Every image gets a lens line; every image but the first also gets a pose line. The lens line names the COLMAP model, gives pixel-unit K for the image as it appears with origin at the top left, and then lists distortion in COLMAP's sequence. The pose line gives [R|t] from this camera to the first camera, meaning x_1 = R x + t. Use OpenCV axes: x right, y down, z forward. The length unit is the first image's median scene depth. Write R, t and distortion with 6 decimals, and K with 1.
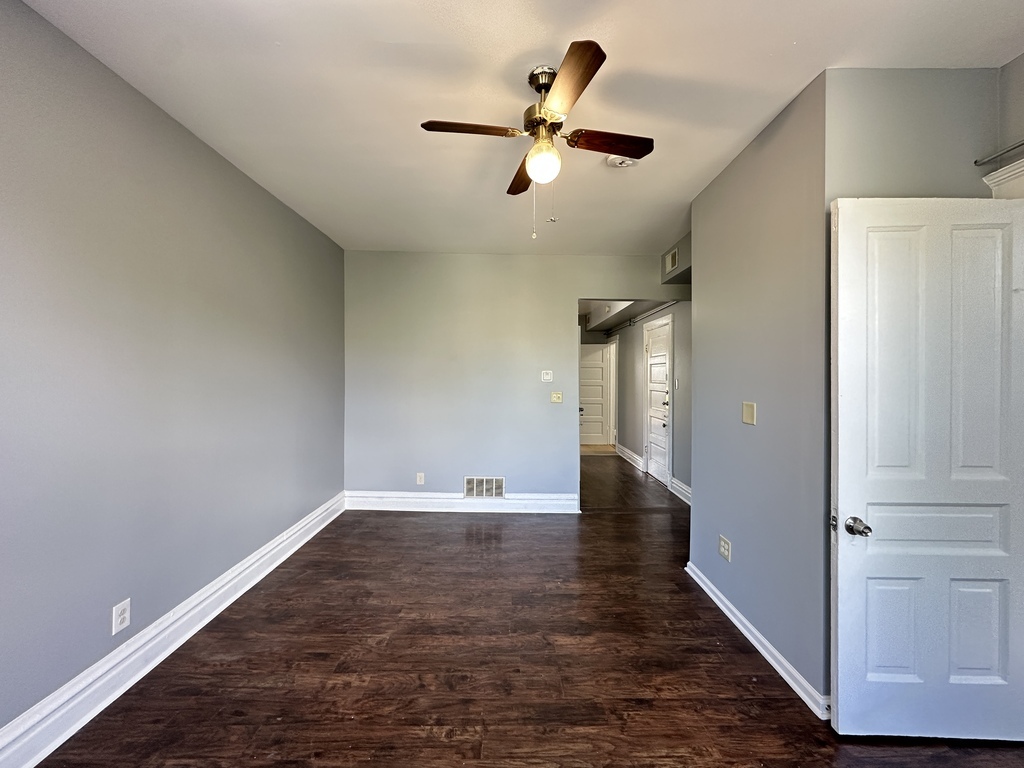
lens RADIAL K [[409.0, 0, 509.0], [0, 409.0, 380.0], [0, 0, 1]] dist [-0.000460, 0.000016]
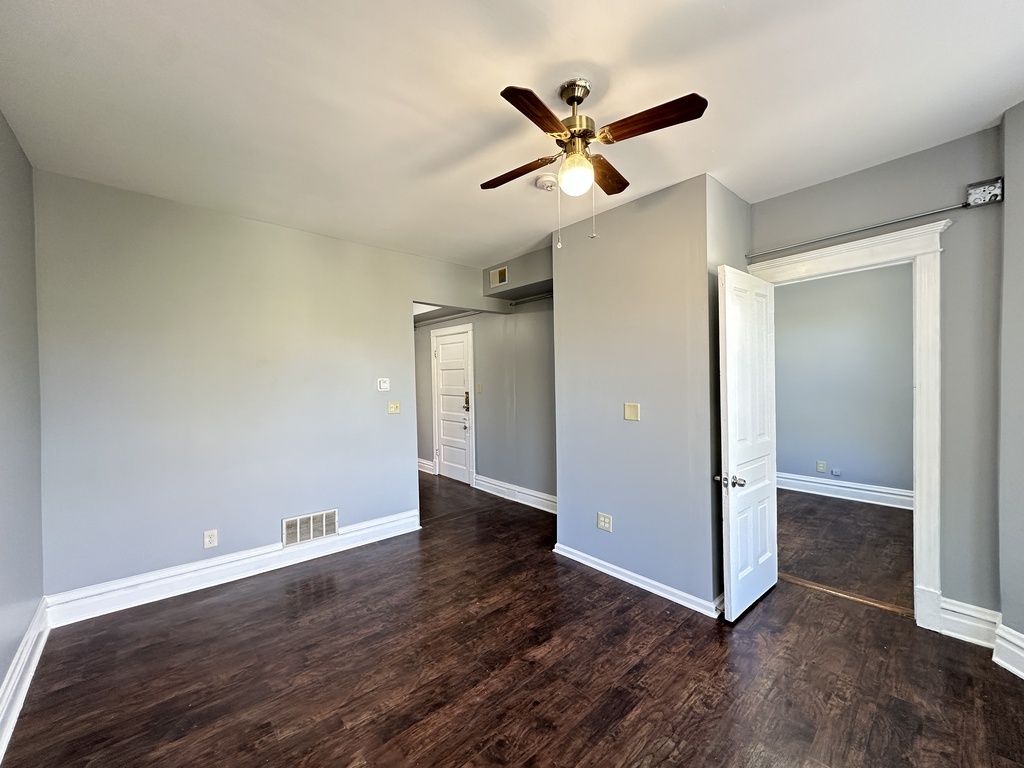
lens RADIAL K [[409.0, 0, 511.5], [0, 409.0, 384.0], [0, 0, 1]] dist [-0.000460, 0.000016]
pose [[0.745125, -0.021631, 0.666574, -0.294023], [0.018900, 0.999757, 0.011315, -0.014926], [-0.666657, 0.004167, 0.745353, 0.157094]]
